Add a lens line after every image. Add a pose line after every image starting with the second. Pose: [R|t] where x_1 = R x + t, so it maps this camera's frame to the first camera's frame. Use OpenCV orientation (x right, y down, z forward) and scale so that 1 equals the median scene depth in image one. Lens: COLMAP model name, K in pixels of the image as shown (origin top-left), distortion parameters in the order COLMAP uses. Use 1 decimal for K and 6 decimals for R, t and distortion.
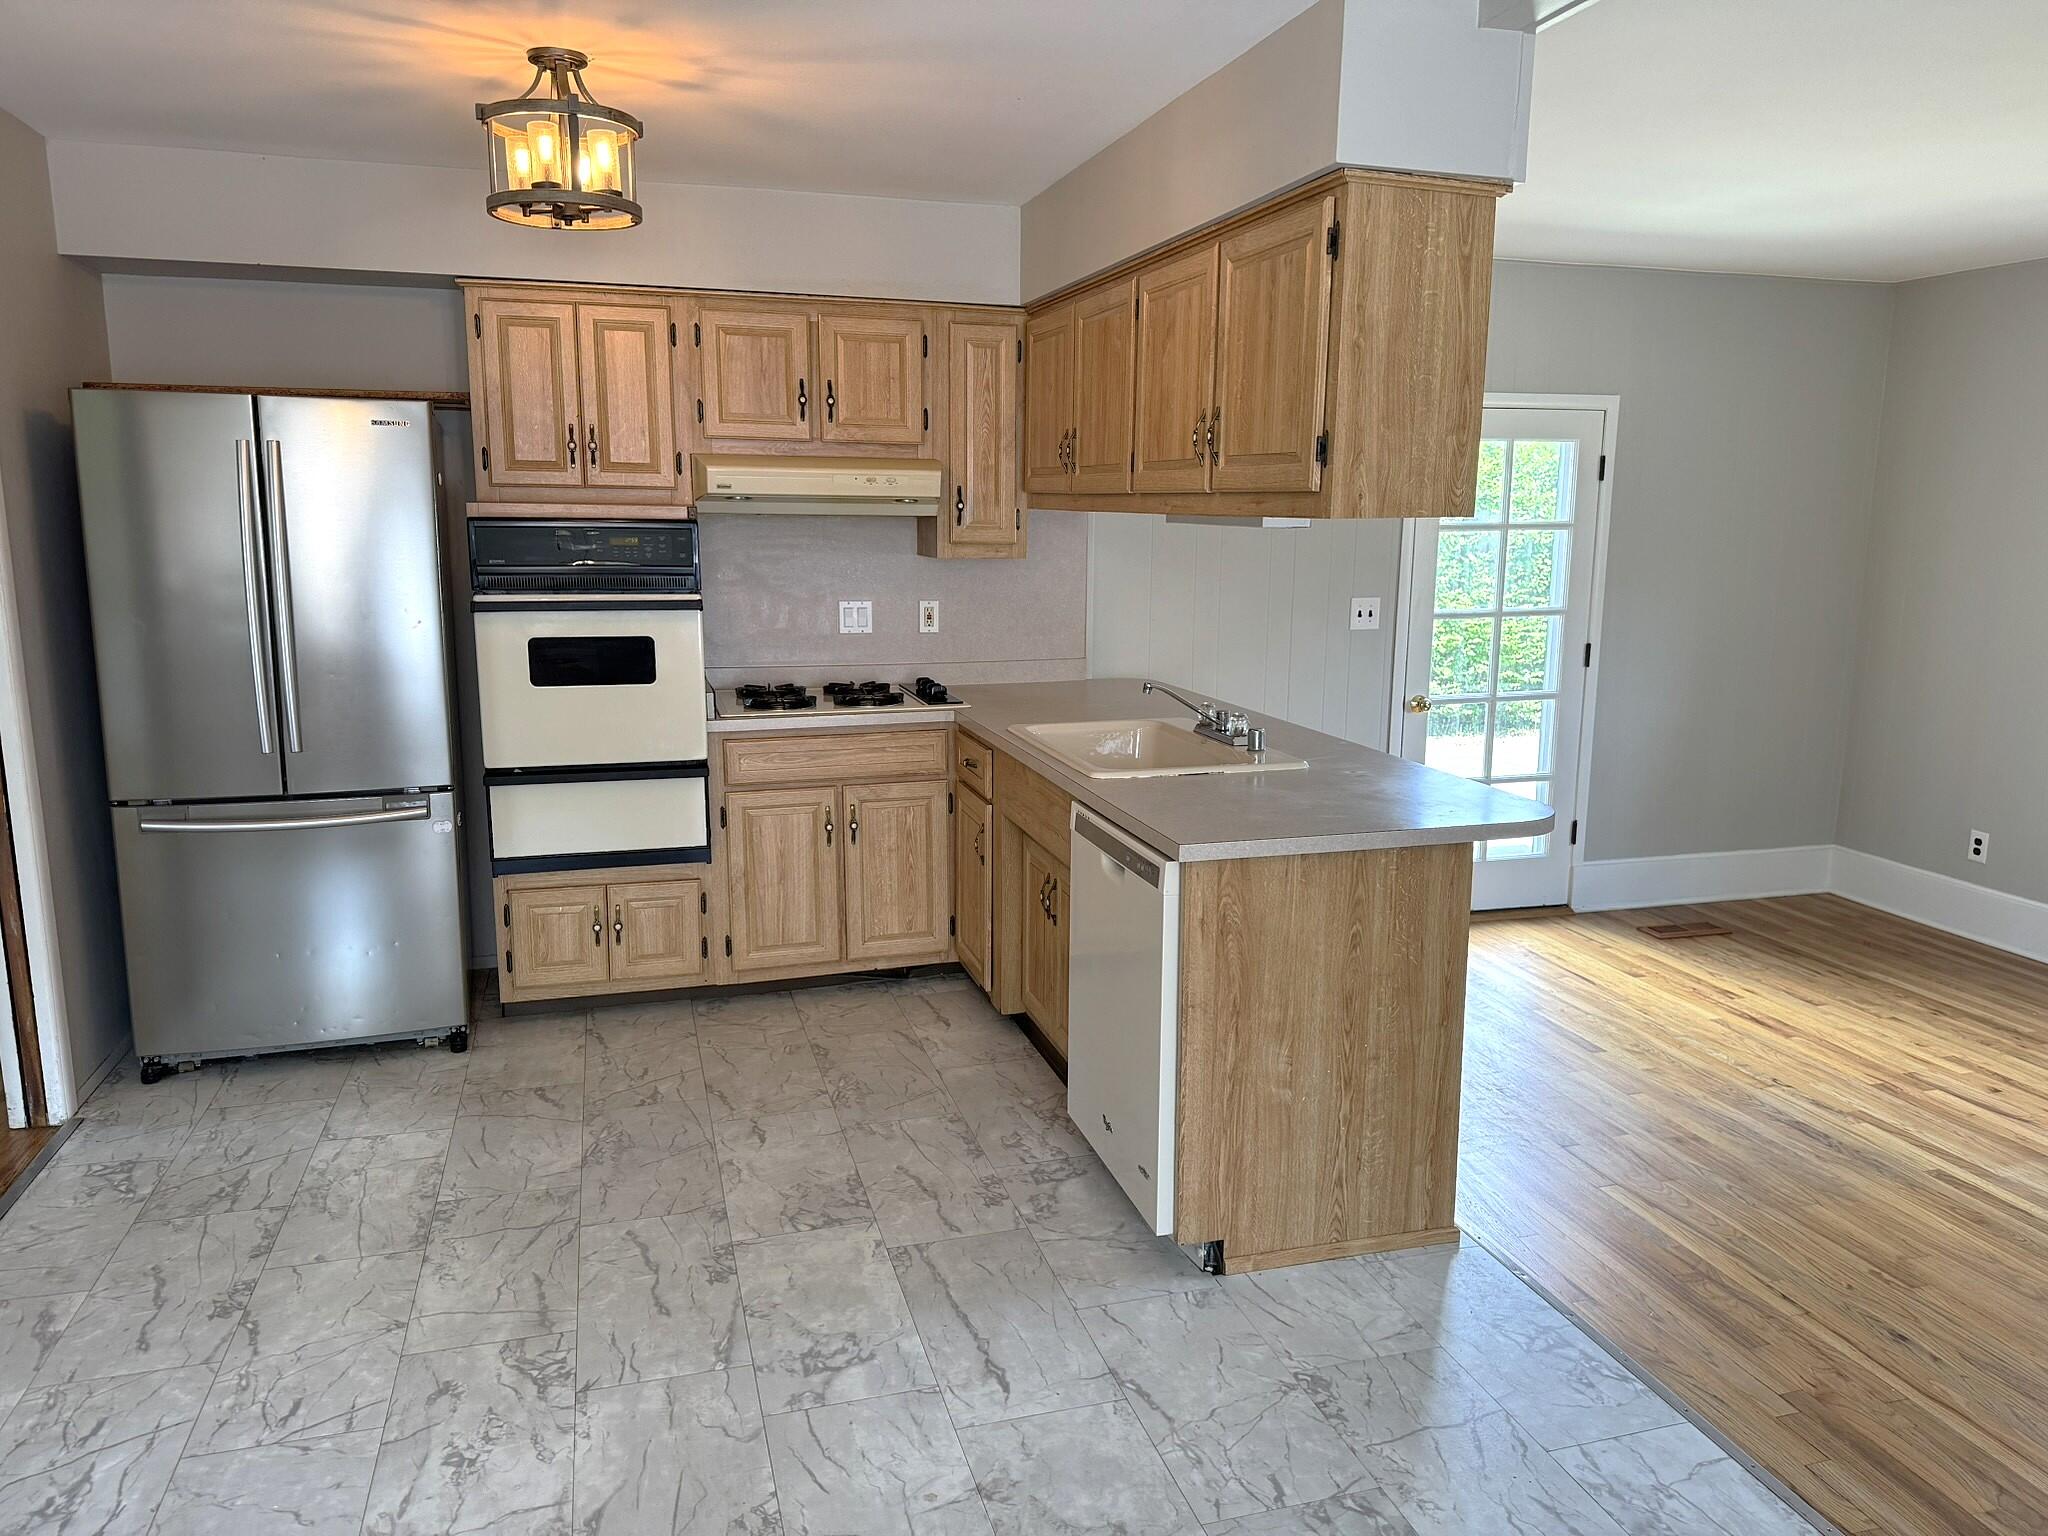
lens RADIAL K [[1430.7, 0, 1026.3], [0, 1430.7, 774.5], [0, 0, 1]] dist [0.103667, -0.153937]
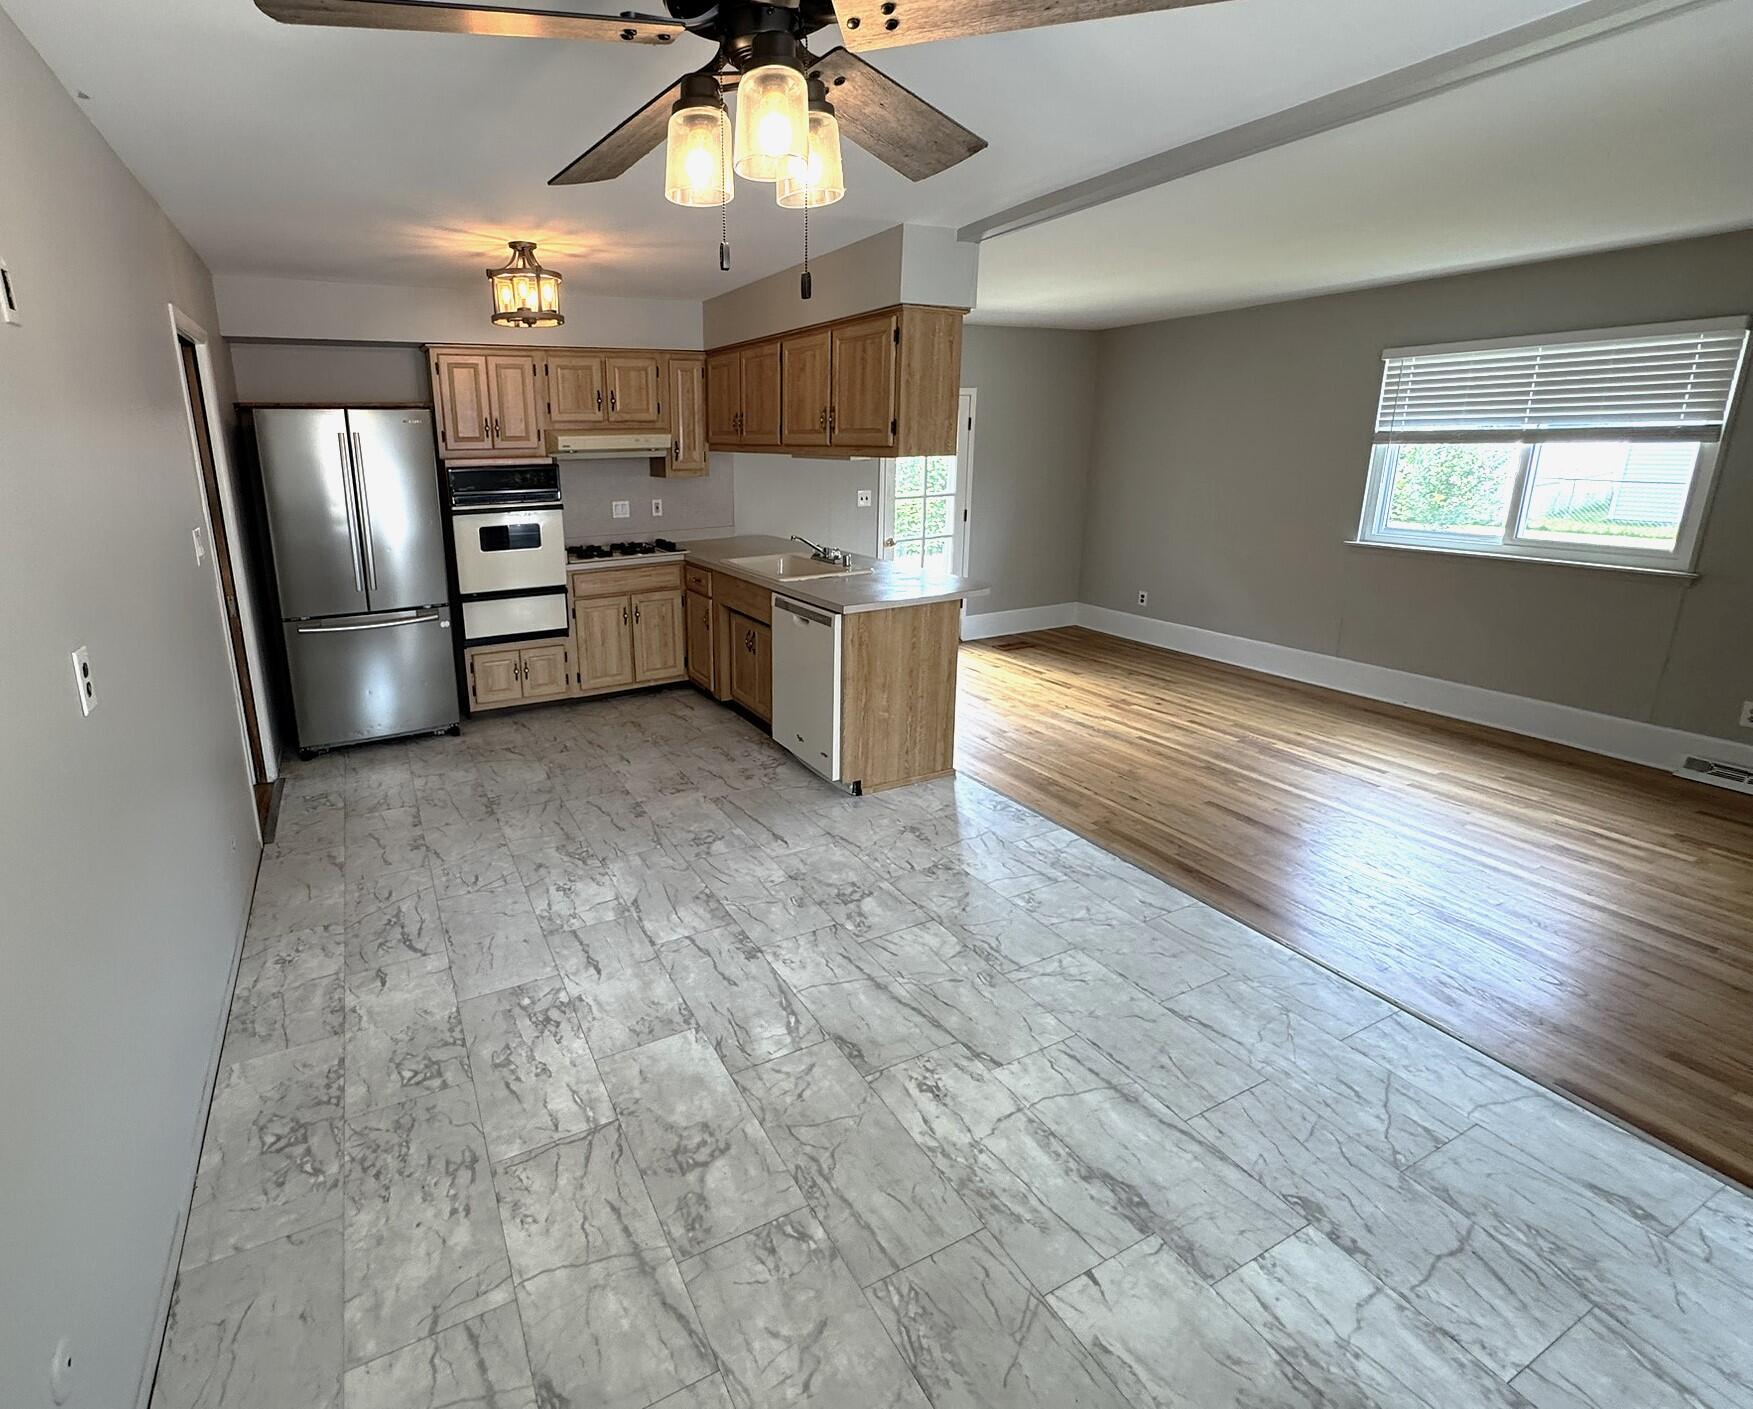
lens RADIAL K [[823.5, 0, 725.0], [0, 823.5, 637.0], [0, 0, 1]] dist [-0.003869, 0.000223]
pose [[0.989734, -0.058273, 0.130502, -0.163096], [0.051387, 0.997134, 0.055527, 0.010378], [-0.133364, -0.048250, 0.989892, -0.169175]]
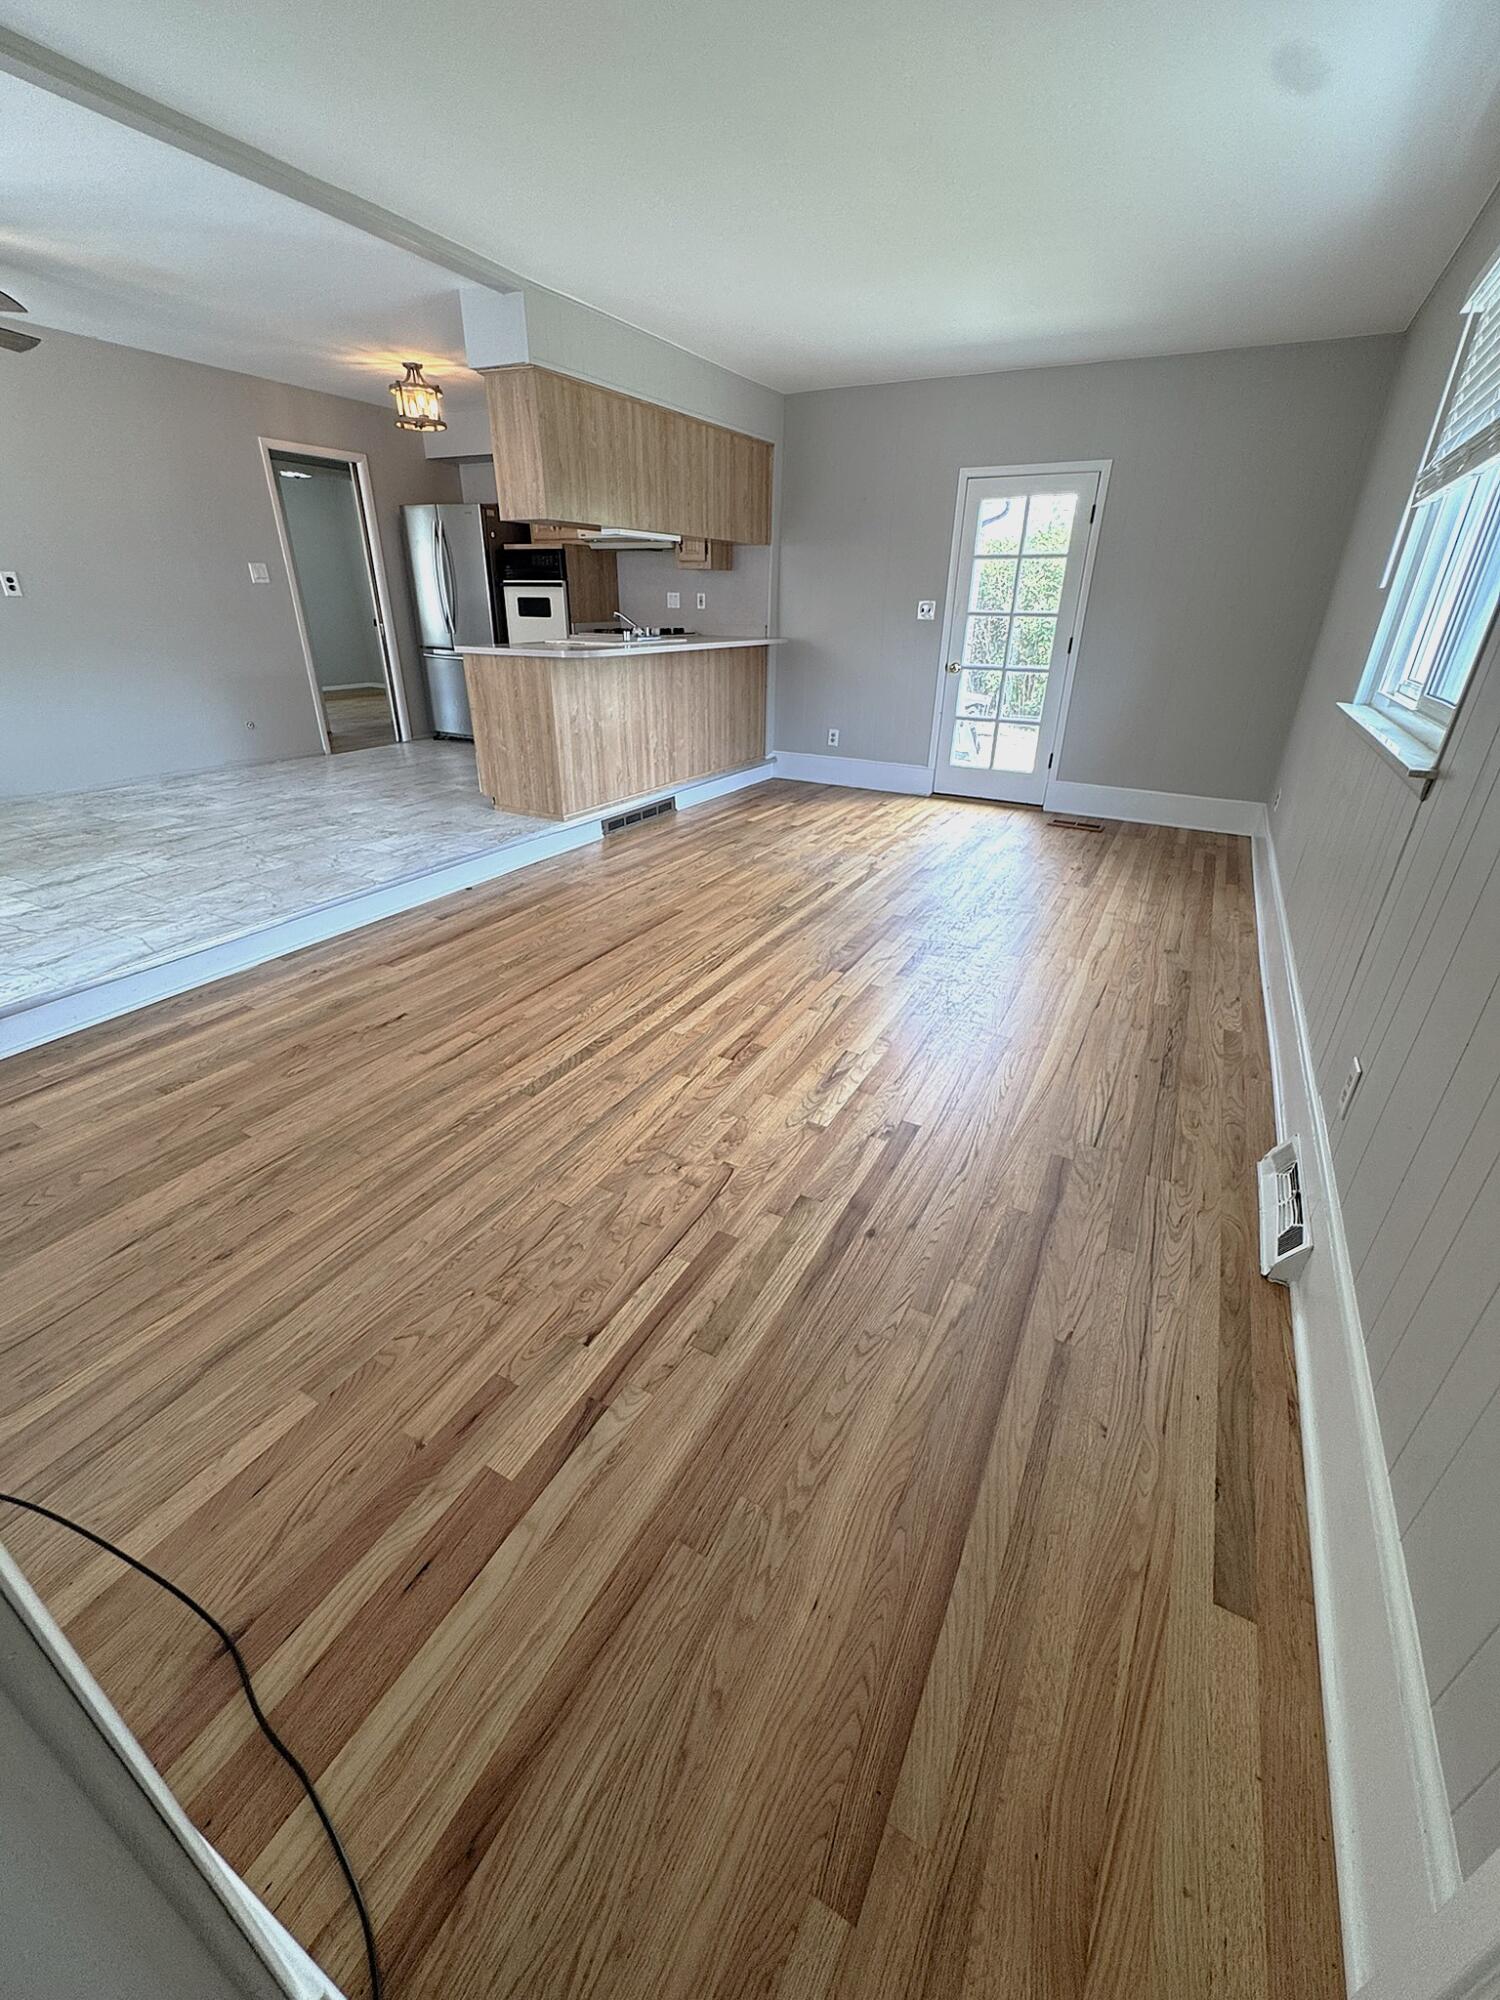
lens RADIAL K [[805.5, 0, 750.0], [0, 805.5, 1000.0], [0, 0, 1]] dist [-0.004073, -0.000176]
pose [[0.711646, 0.317966, -0.626465, 1.184652], [-0.141884, 0.938390, 0.315109, 0.082257], [0.688062, -0.135361, 0.712915, 0.090667]]
